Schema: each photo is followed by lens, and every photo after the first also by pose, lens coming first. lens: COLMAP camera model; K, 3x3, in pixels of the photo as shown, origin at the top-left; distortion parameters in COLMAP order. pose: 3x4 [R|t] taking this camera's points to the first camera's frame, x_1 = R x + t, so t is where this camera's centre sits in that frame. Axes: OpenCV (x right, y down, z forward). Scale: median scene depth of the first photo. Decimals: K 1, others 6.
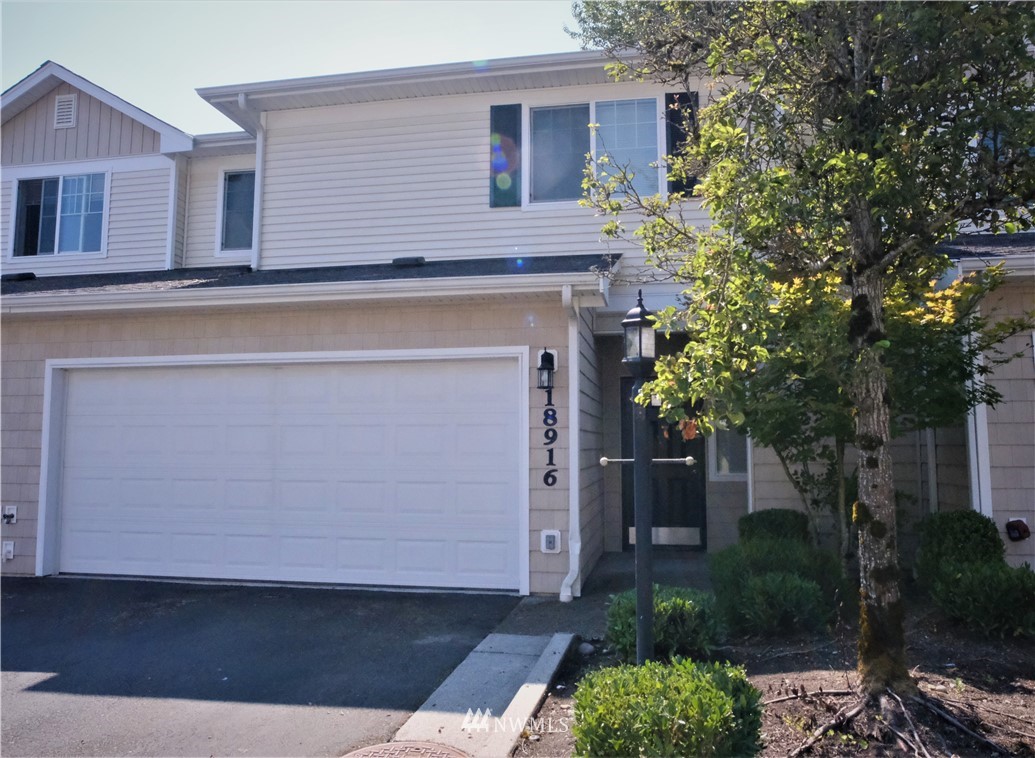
lens RADIAL K [[717.8, 0, 517.5], [0, 717.8, 379.0], [0, 0, 1]] dist [-0.037895, 0.005949]
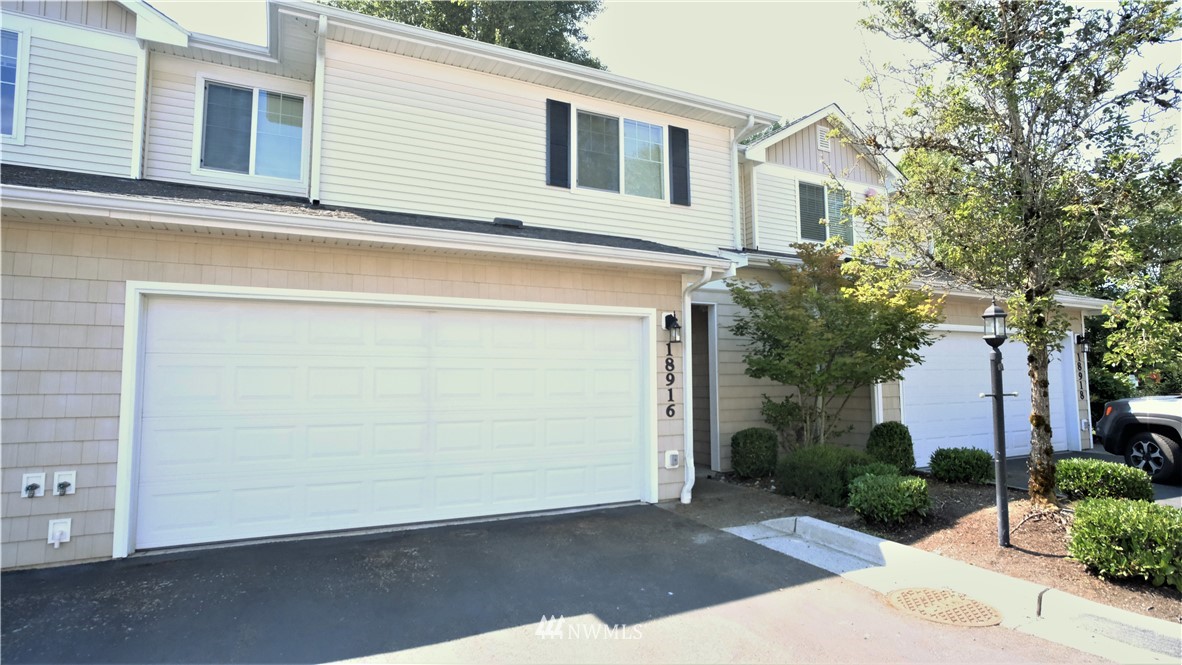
lens RADIAL K [[624.3, 0, 591.0], [0, 624.3, 332.5], [0, 0, 1]] dist [-0.067229, 0.039437]
pose [[0.806327, 0.045679, 0.589704, -0.659063], [-0.046095, 0.998834, -0.014342, 0.015889], [-0.589671, -0.015618, 0.807492, 0.150532]]
